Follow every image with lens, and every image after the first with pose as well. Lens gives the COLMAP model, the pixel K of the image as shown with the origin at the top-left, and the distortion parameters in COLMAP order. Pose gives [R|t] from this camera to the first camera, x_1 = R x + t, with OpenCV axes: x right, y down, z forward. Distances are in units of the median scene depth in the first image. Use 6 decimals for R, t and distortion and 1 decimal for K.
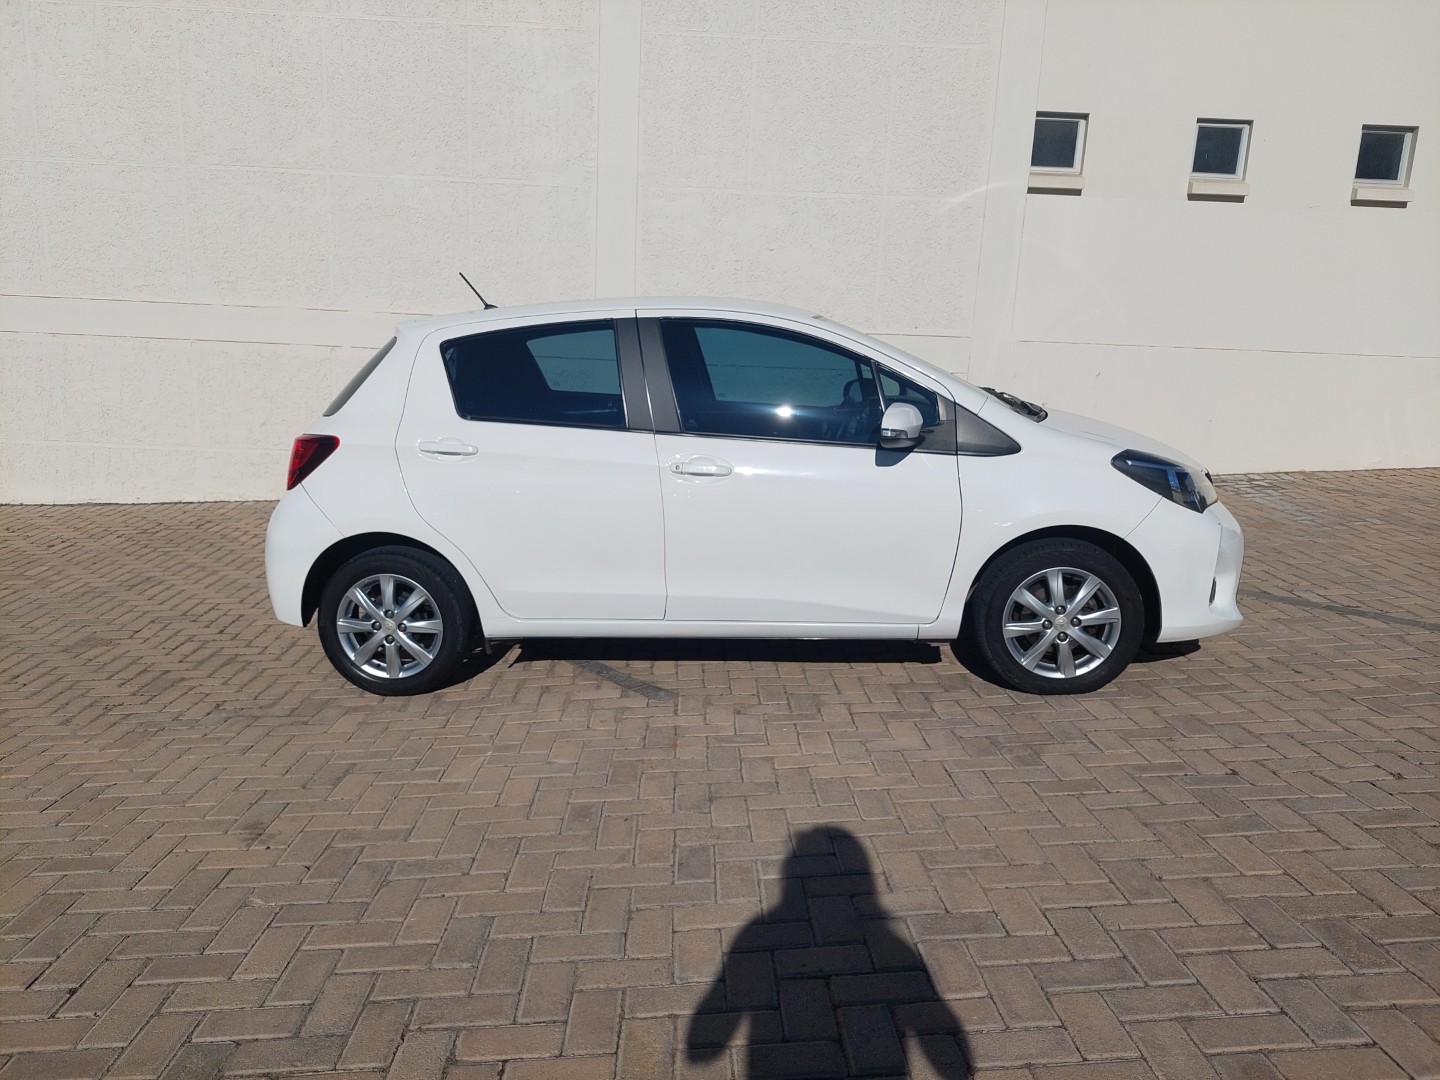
lens RADIAL K [[1028.8, 0, 721.7], [0, 1028.8, 518.5], [0, 0, 1]] dist [0.057711, -0.053124]
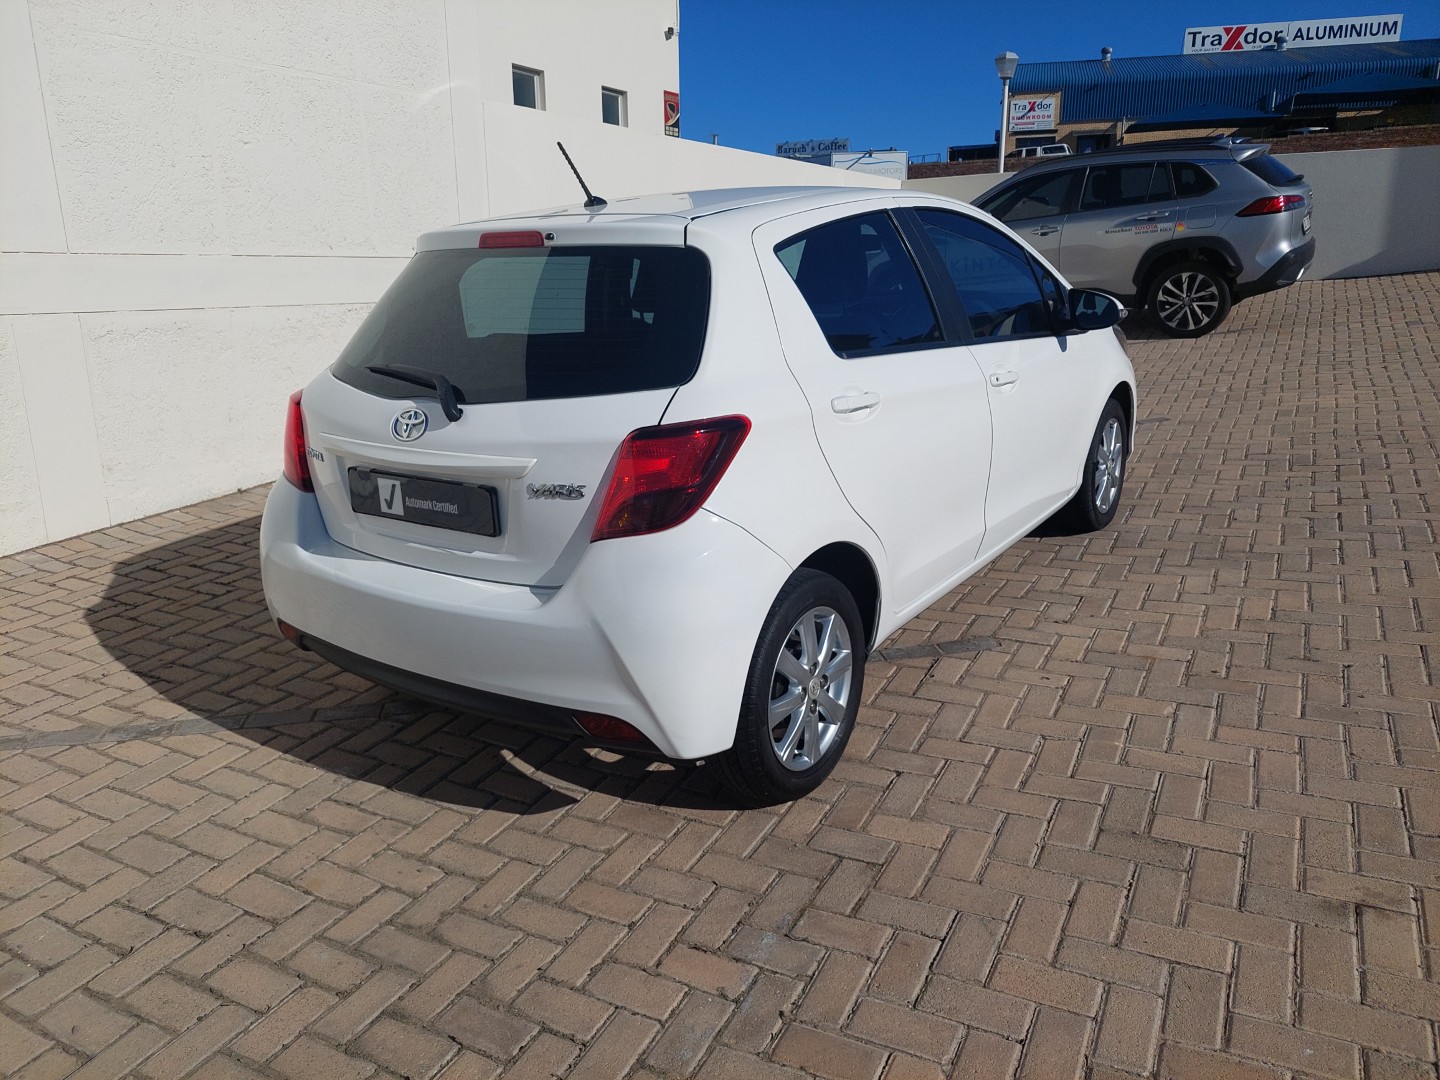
lens RADIAL K [[1033.9, 0, 726.5], [0, 1033.9, 516.3], [0, 0, 1]] dist [0.017339, -0.001619]
pose [[0.509769, -0.240313, 0.826066, -0.785410], [0.194029, 0.967570, 0.161742, -0.107541], [-0.838146, 0.077830, 0.539865, 0.622175]]
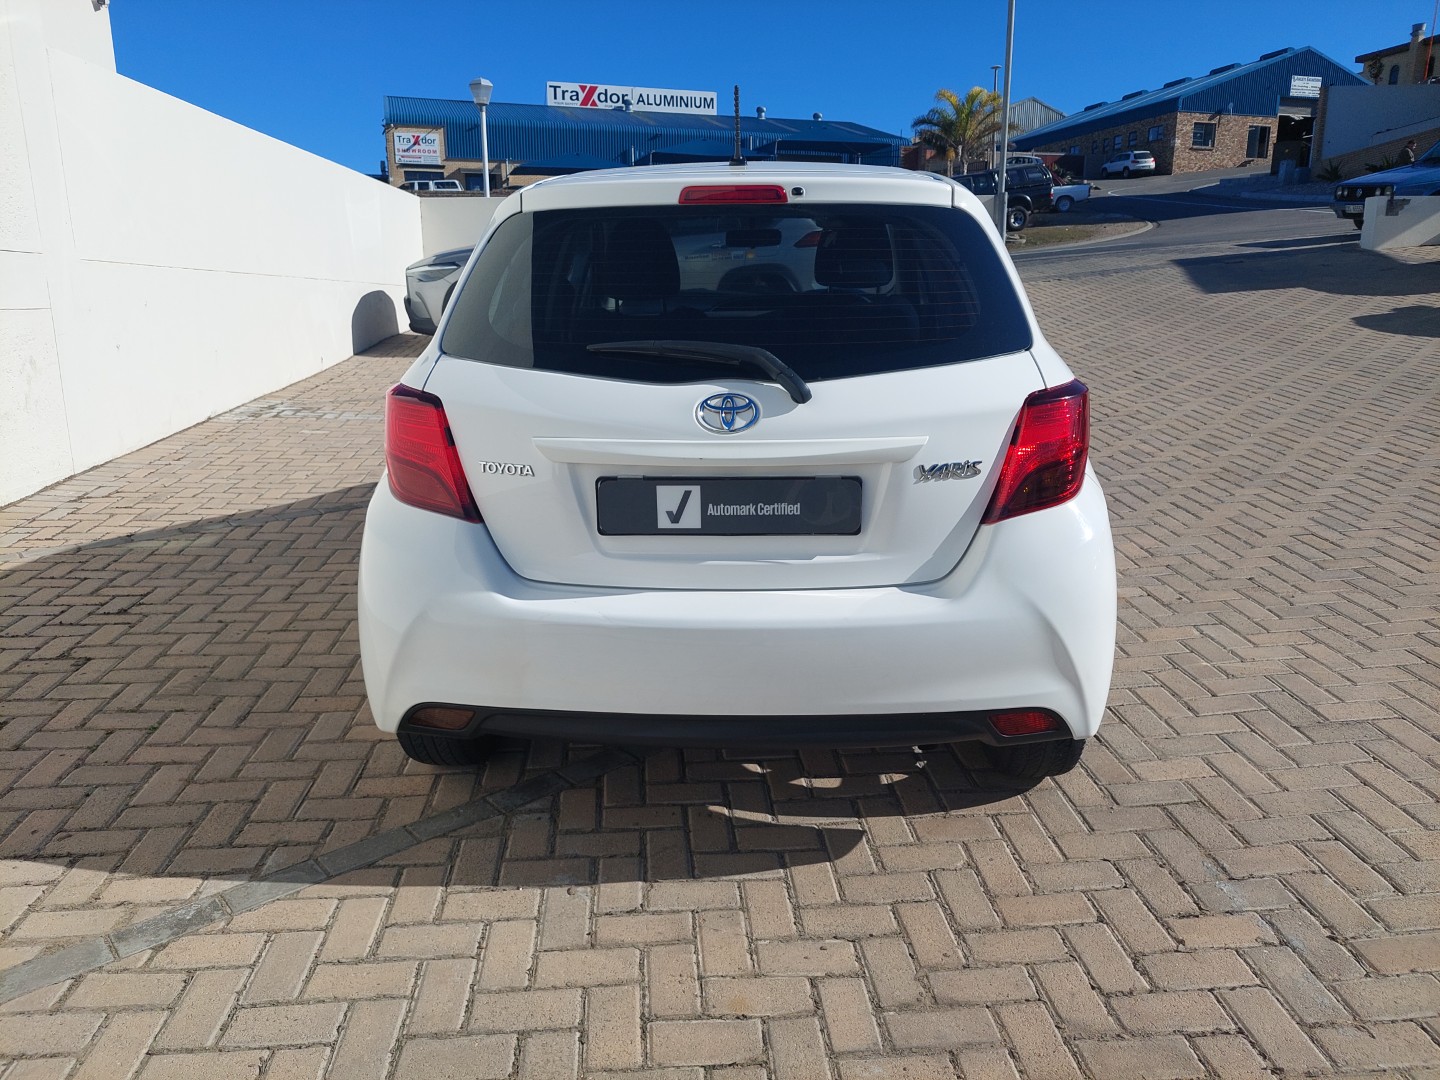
lens RADIAL K [[1032.9, 0, 720.0], [0, 1032.9, 540.0], [0, 0, 1]] dist [0.044310, -0.039661]
pose [[-0.028632, -0.259944, 0.965199, -0.849374], [0.194352, 0.945720, 0.260463, -0.164273], [-0.980514, 0.195046, 0.023443, 1.073879]]
